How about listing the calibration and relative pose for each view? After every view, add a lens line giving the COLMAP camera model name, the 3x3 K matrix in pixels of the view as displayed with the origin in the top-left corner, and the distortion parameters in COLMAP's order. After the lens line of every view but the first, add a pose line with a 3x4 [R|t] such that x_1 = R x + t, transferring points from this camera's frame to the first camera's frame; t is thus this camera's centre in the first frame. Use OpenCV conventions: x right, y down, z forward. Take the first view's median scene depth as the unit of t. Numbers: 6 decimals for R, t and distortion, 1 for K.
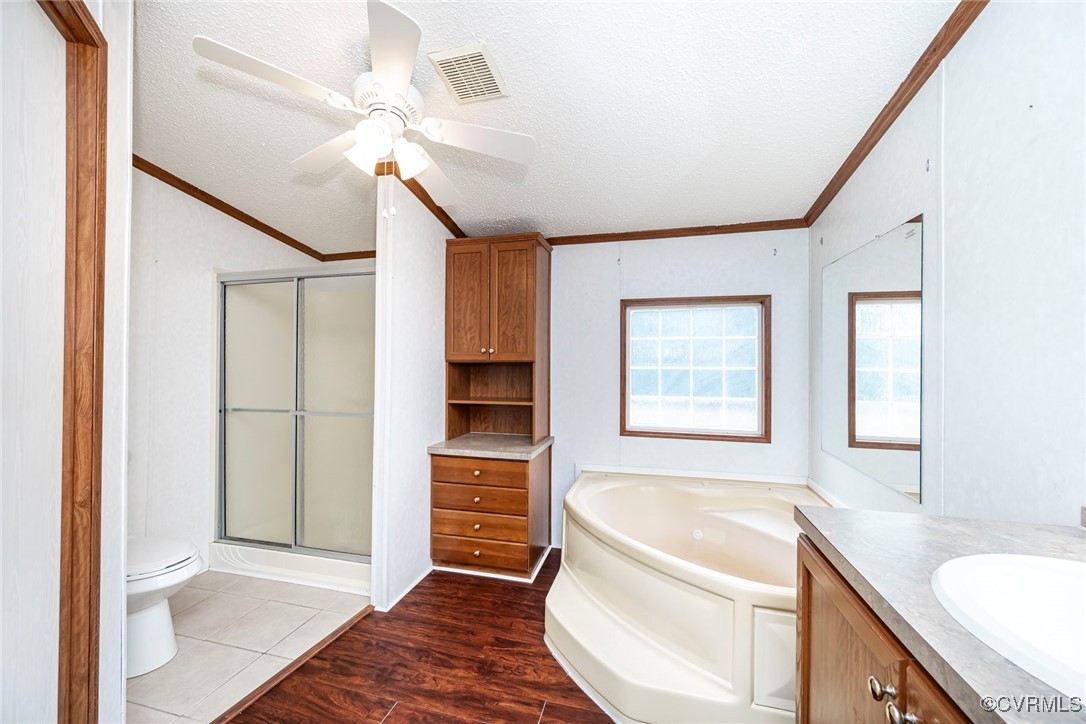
lens RADIAL K [[423.8, 0, 542.9], [0, 423.8, 357.5], [0, 0, 1]] dist [-0.003212, -0.000183]
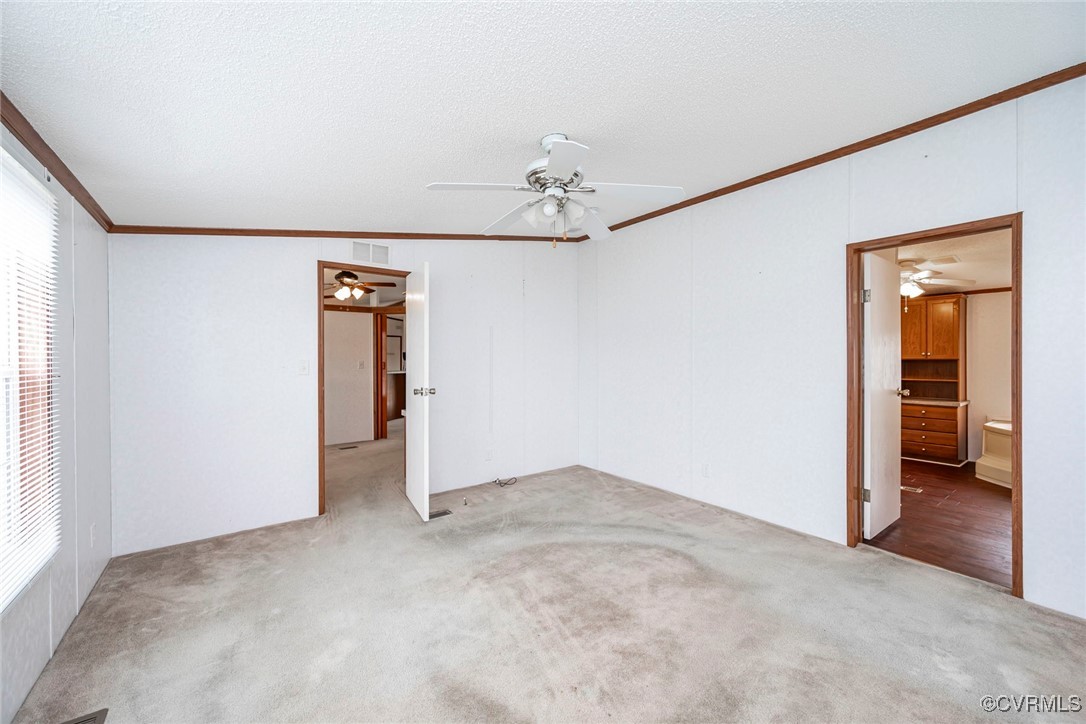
lens RADIAL K [[423.8, 0, 546.7], [0, 423.8, 366.8], [0, 0, 1]] dist [-0.003212, -0.000183]
pose [[0.785377, -0.003465, -0.619008, -0.306811], [0.006944, 0.999971, 0.003214, 0.025475], [0.618978, -0.006823, 0.785378, -1.714248]]
